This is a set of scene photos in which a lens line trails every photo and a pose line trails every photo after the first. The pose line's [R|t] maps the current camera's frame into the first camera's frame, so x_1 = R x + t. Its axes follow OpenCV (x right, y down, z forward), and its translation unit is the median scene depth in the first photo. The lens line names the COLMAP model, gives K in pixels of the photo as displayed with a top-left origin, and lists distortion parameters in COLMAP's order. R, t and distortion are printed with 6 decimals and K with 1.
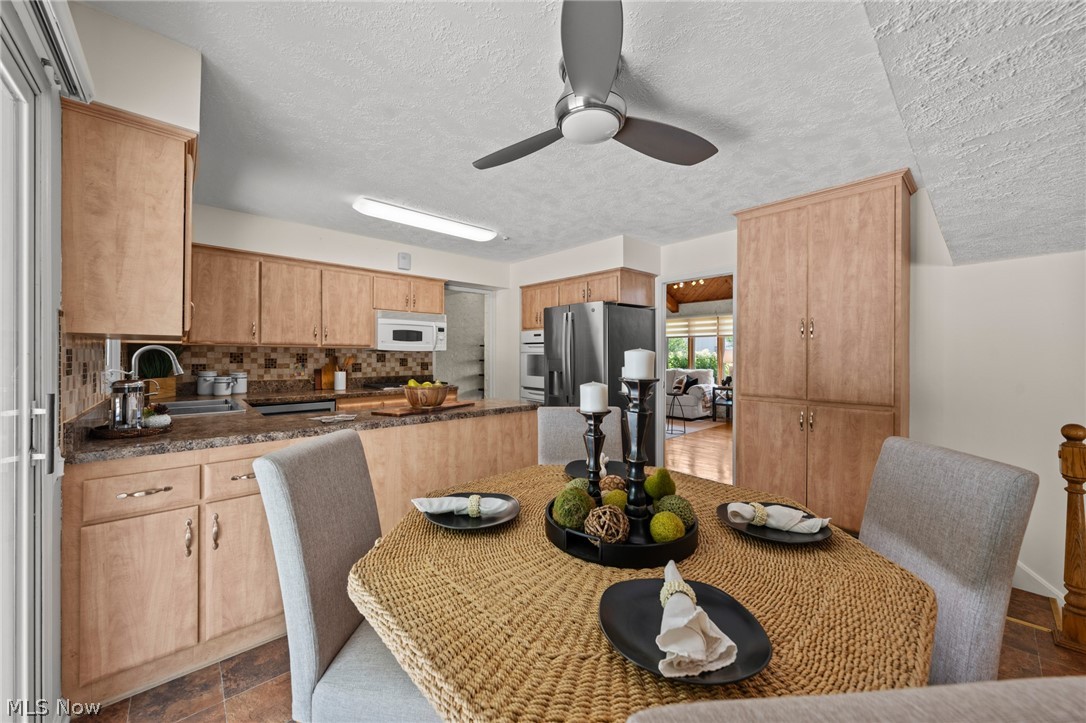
lens RADIAL K [[401.9, 0, 552.7], [0, 401.9, 356.2], [0, 0, 1]] dist [-0.001130, -0.000129]
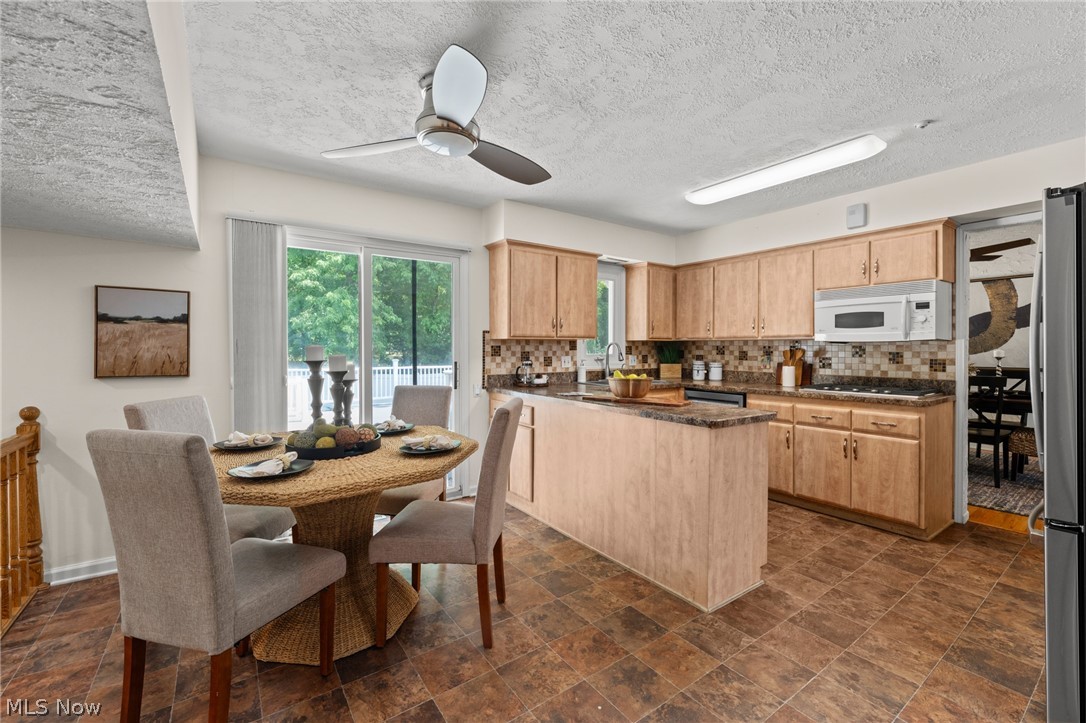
lens RADIAL K [[455.7, 0, 542.5], [0, 455.7, 353.2], [0, 0, 1]] dist [0.001160, -0.000994]
pose [[-0.122546, 0.009366, -0.992419, 0.678230], [-0.000862, 0.999954, 0.009544, 0.000279], [0.992462, 0.002025, -0.122532, 0.727969]]
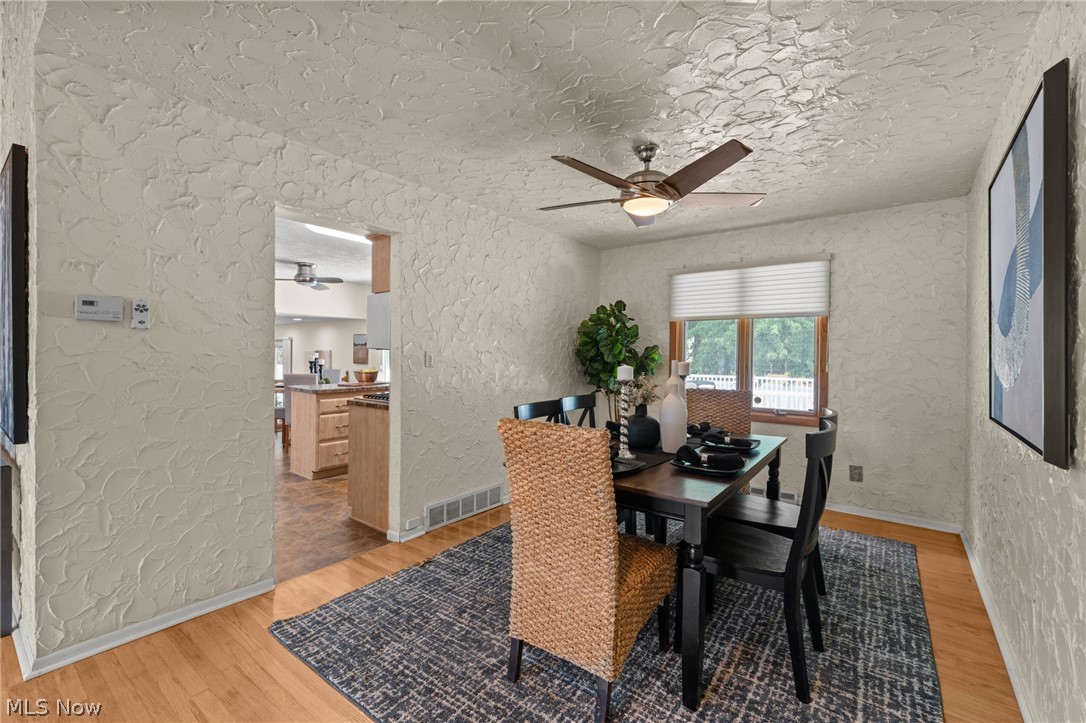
lens RADIAL K [[455.7, 0, 549.6], [0, 455.7, 362.9], [0, 0, 1]] dist [0.001160, -0.000994]
pose [[-0.982628, -0.013990, -0.185057, -0.604839], [-0.017578, 0.999688, 0.017758, -0.015579], [0.184751, 0.020702, -0.982567, 2.572282]]
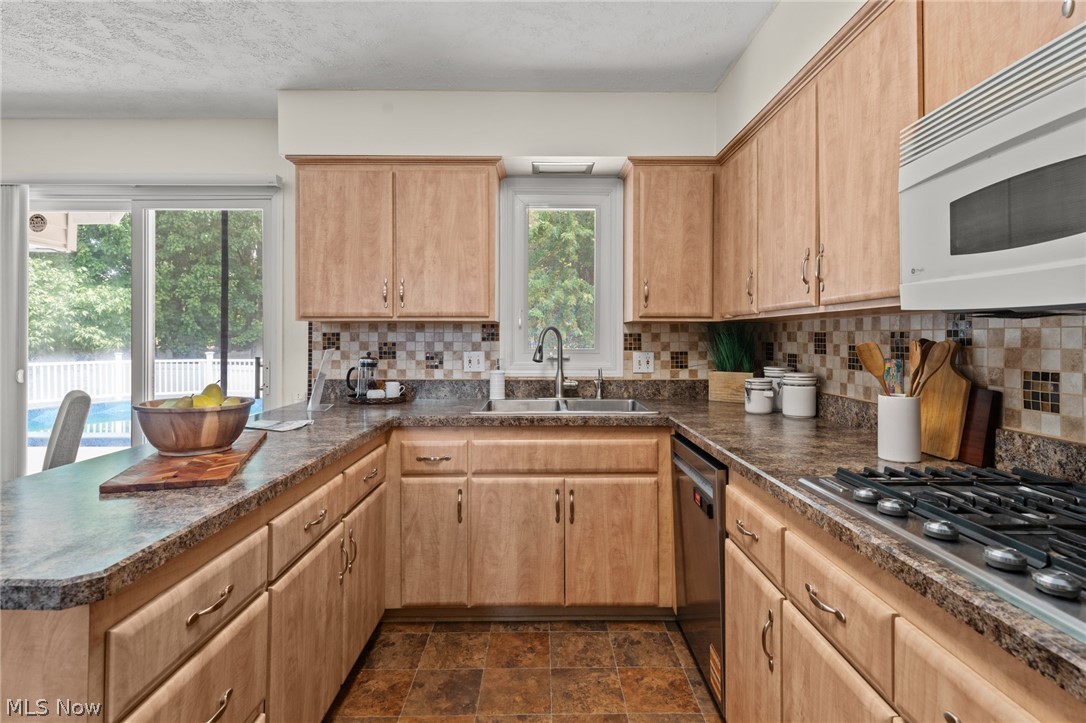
lens RADIAL K [[542.8, 0, 544.0], [0, 542.8, 339.4], [0, 0, 1]] dist [0.004103, -0.001192]
pose [[-0.674415, -0.002115, -0.738349, -0.103061], [-0.004577, 0.999989, 0.001316, 0.000087], [0.738338, 0.004267, -0.674417, 1.342961]]
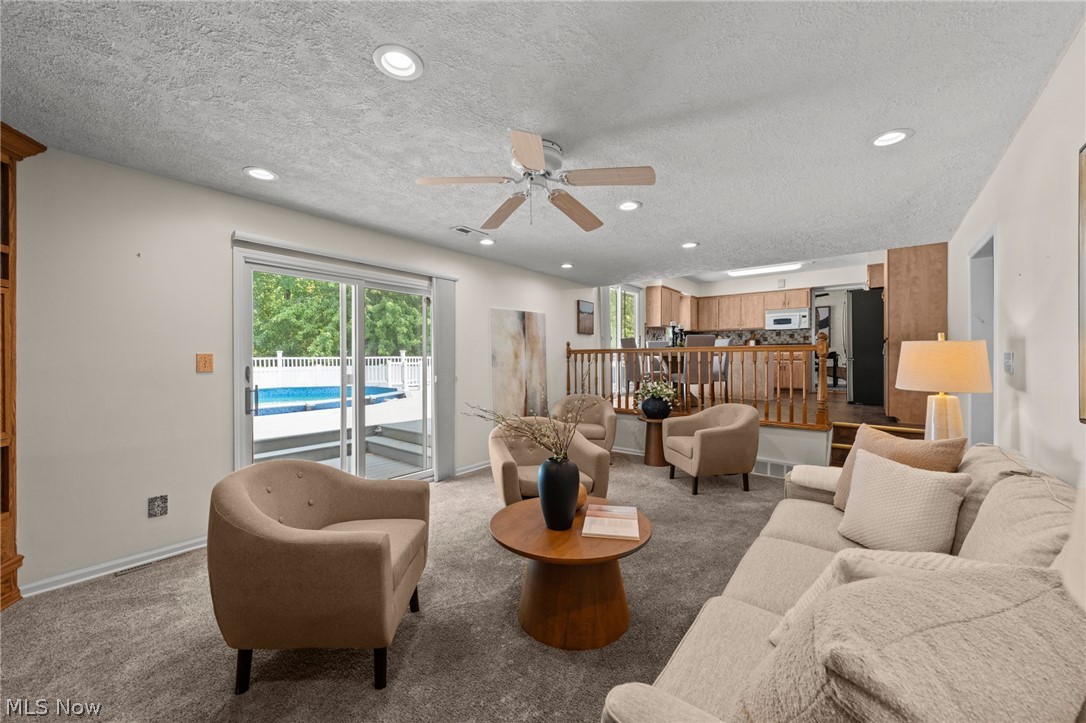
lens RADIAL K [[413.0, 0, 541.8], [0, 413.0, 359.0], [0, 0, 1]] dist [-0.003187, 0.000136]
pose [[0.145683, -0.001279, -0.989330, 1.933364], [-0.000307, 0.999999, -0.001338, 0.178794], [0.989331, 0.000499, 0.145683, -0.591938]]
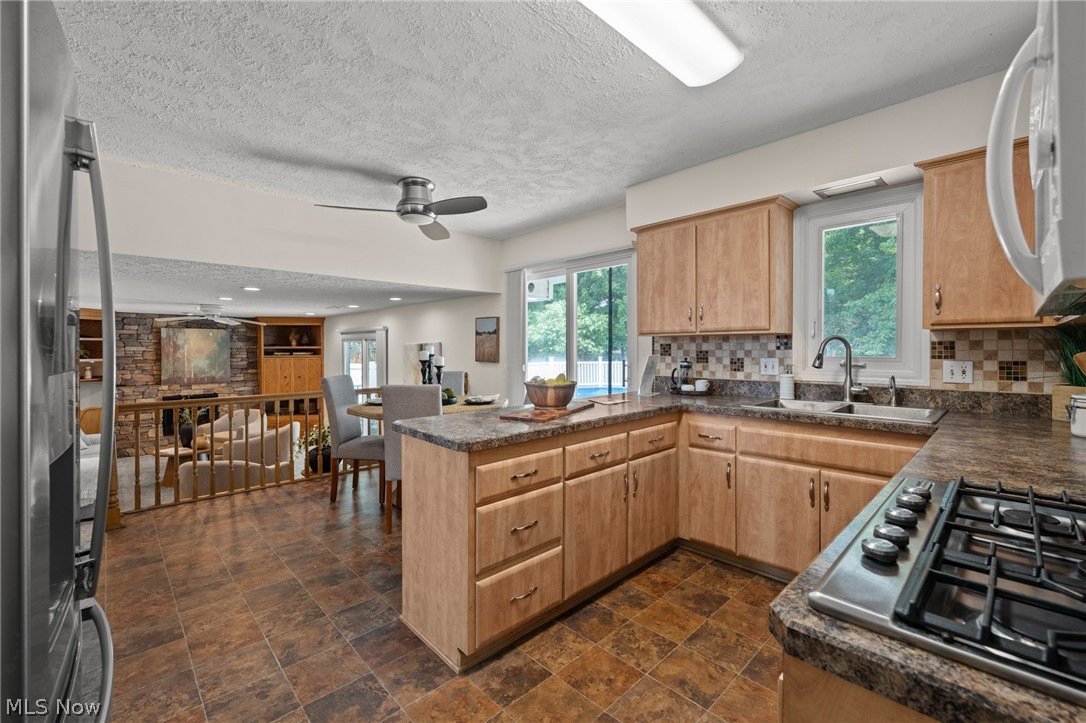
lens RADIAL K [[455.7, 0, 546.8], [0, 455.7, 354.0], [0, 0, 1]] dist [0.001160, -0.000994]
pose [[-0.999801, 0.003055, -0.019734, -0.229892], [0.002722, 0.999854, 0.016887, -0.003093], [0.019782, 0.016830, -0.999663, 1.559565]]
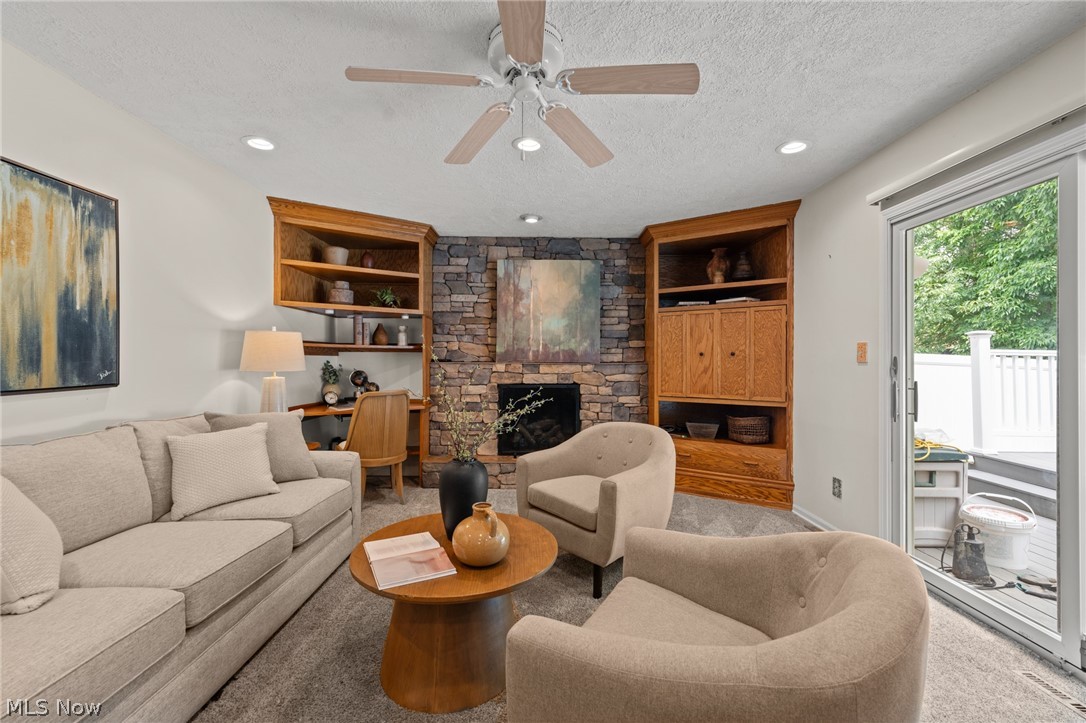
lens RADIAL K [[455.7, 0, 546.0], [0, 455.7, 360.9], [0, 0, 1]] dist [0.001160, -0.000994]
pose [[-0.735664, -0.000090, 0.677347, 0.810364], [0.000575, 1.000000, 0.000757, 0.201851], [-0.677347, 0.000946, -0.735663, -0.101255]]
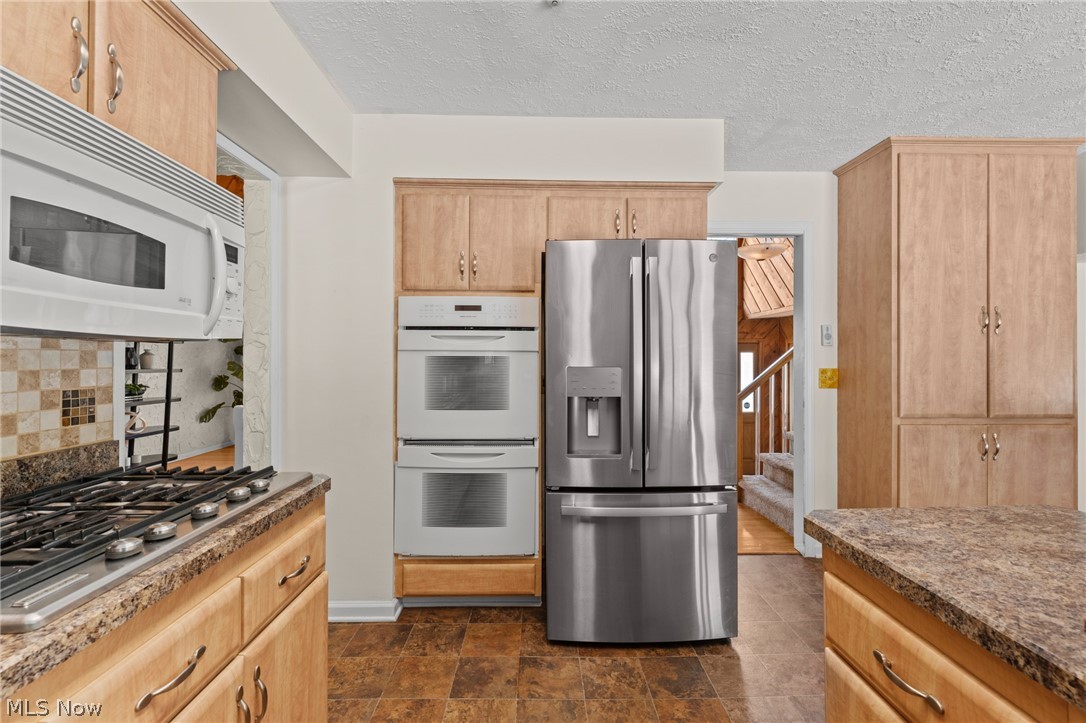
lens RADIAL K [[480.1, 0, 544.2], [0, 480.1, 357.0], [0, 0, 1]] dist [-0.003279, 0.000421]
pose [[0.667008, 0.000798, 0.745050, -0.519472], [0.003850, 0.999982, -0.004518, -0.001339], [-0.745041, 0.005882, 0.666993, 0.941258]]
